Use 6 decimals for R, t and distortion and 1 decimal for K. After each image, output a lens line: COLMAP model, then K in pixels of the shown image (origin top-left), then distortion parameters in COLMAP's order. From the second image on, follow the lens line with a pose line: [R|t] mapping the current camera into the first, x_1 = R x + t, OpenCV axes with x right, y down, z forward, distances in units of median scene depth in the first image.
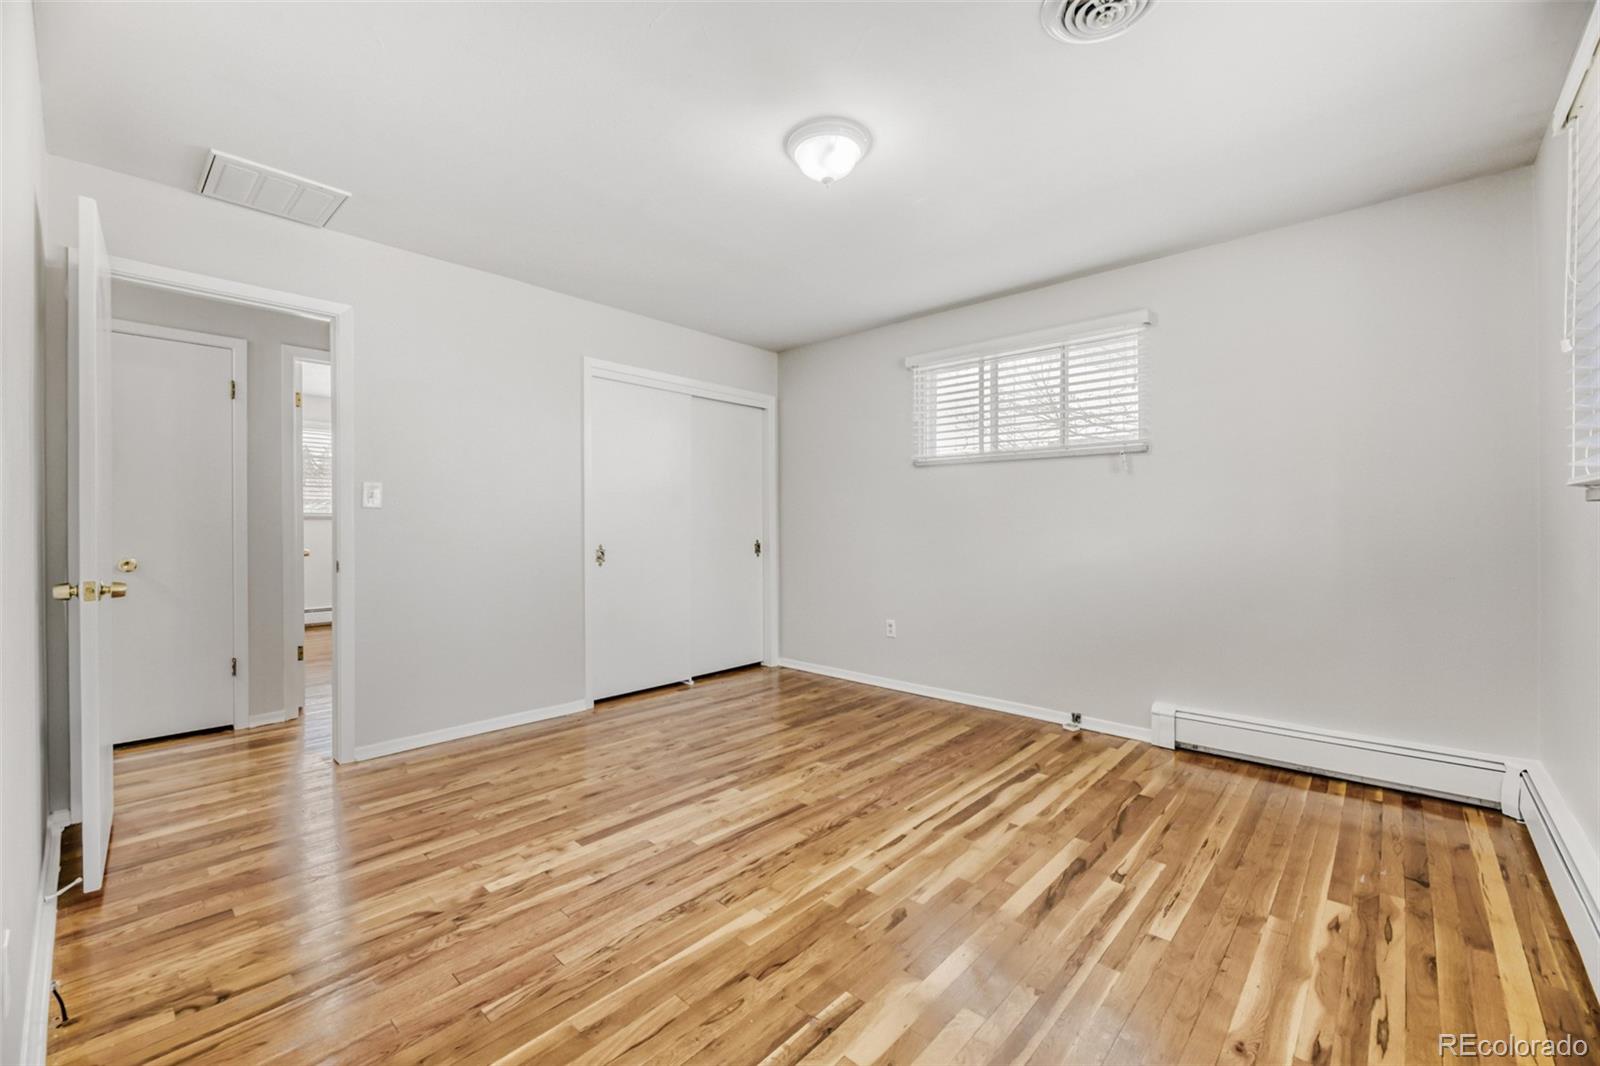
lens RADIAL K [[657.8, 0, 798.1], [0, 657.8, 534.5], [0, 0, 1]] dist [-0.000397, -0.000956]
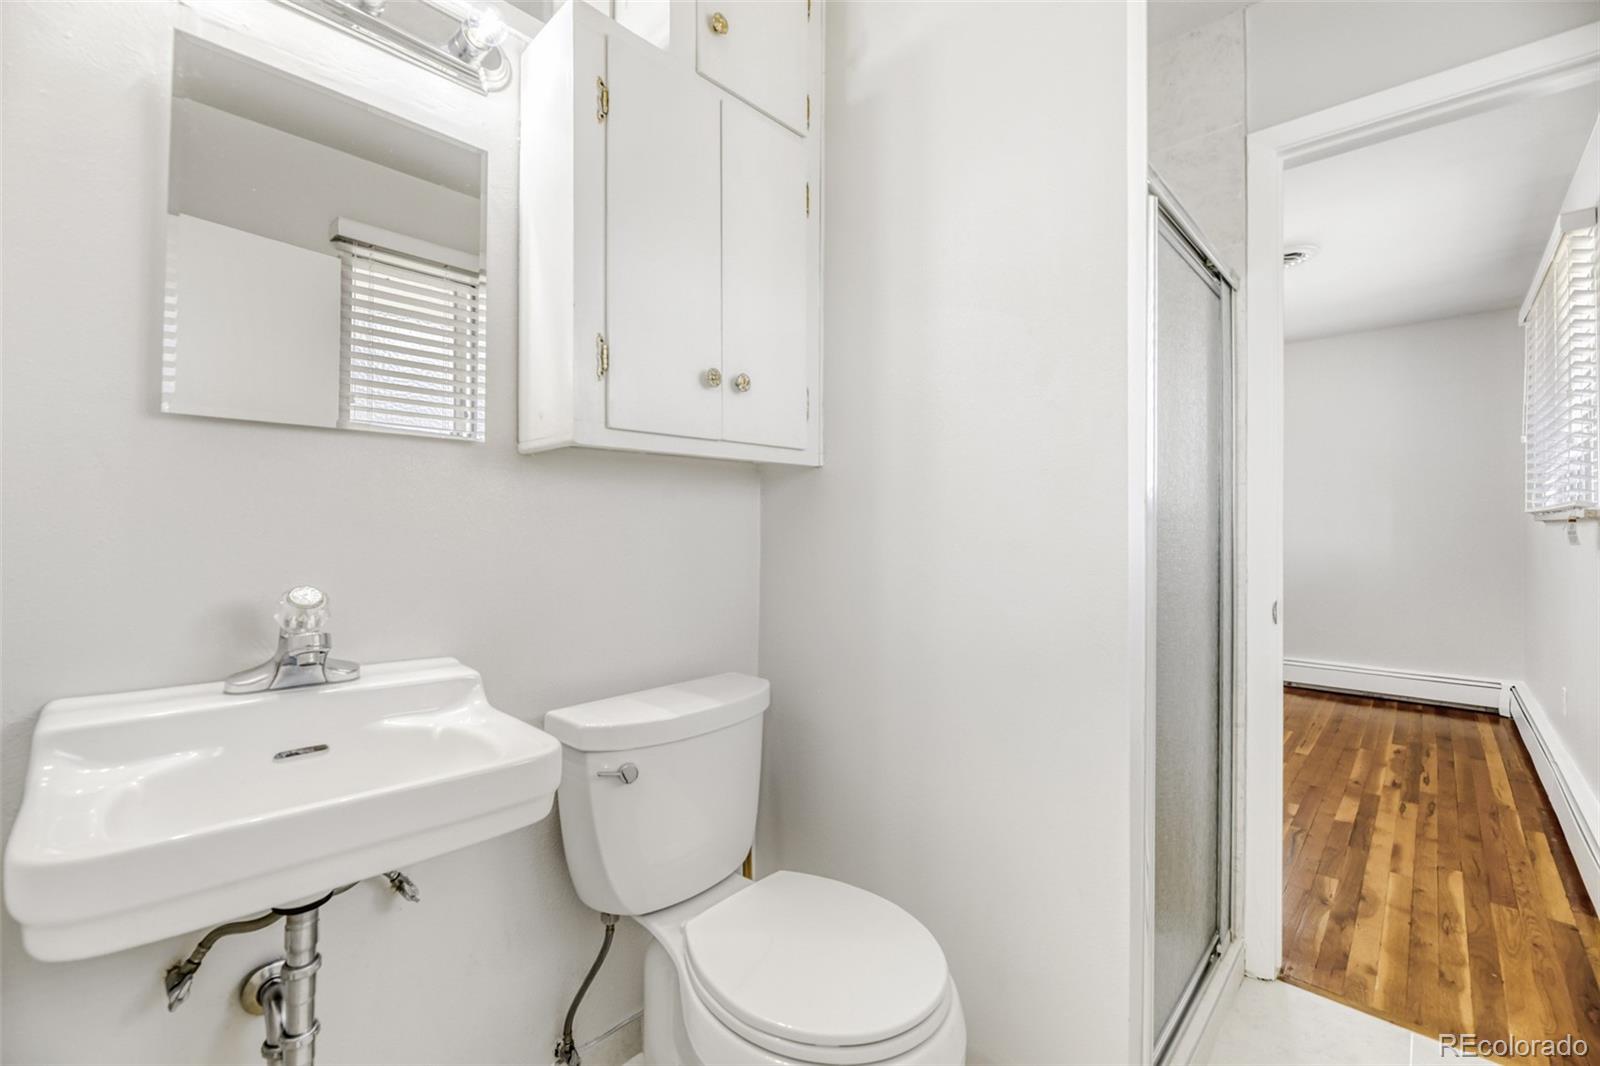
lens RADIAL K [[657.8, 0, 788.0], [0, 657.8, 533.8], [0, 0, 1]] dist [-0.000397, -0.000956]
pose [[0.999451, 0.003935, -0.032902, -0.582396], [-0.004397, 0.999893, -0.013969, 0.013172], [0.032844, 0.014106, 0.999361, -0.632948]]
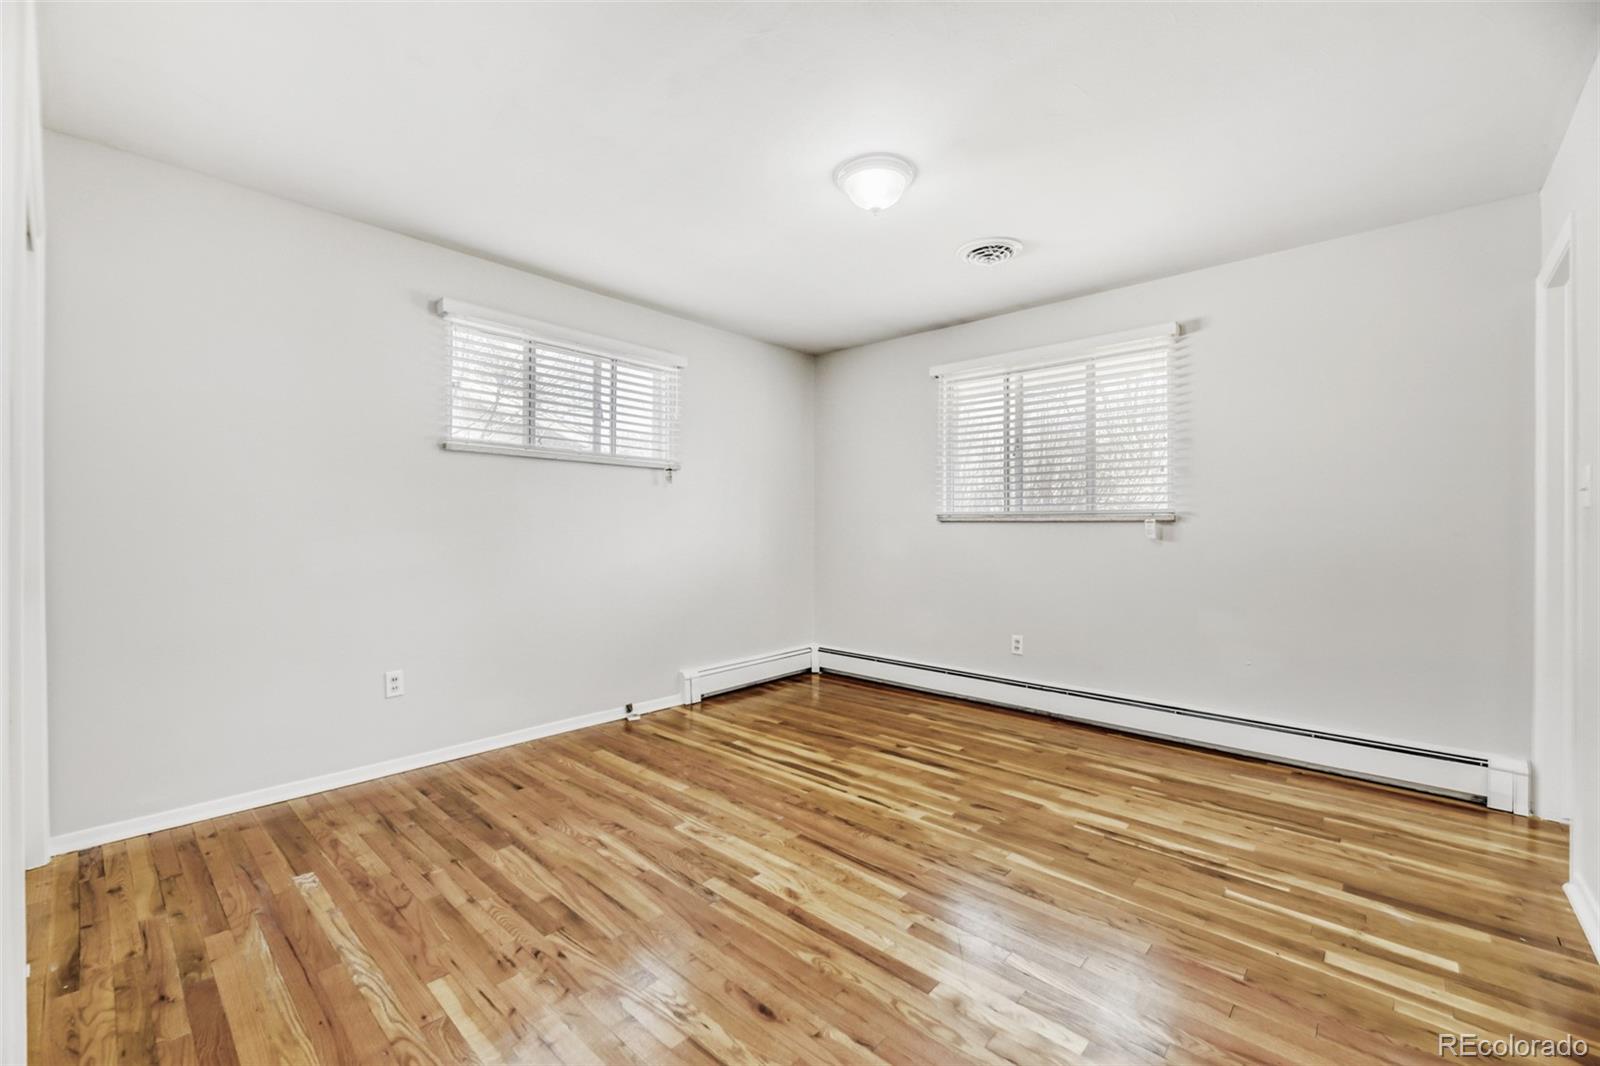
lens RADIAL K [[657.8, 0, 789.1], [0, 657.8, 531.3], [0, 0, 1]] dist [-0.000397, -0.000956]
pose [[-0.001426, -0.005864, 0.999982, -0.914356], [0.013203, 0.999896, 0.005882, -0.020626], [-0.999912, 0.013211, -0.001348, 1.019424]]
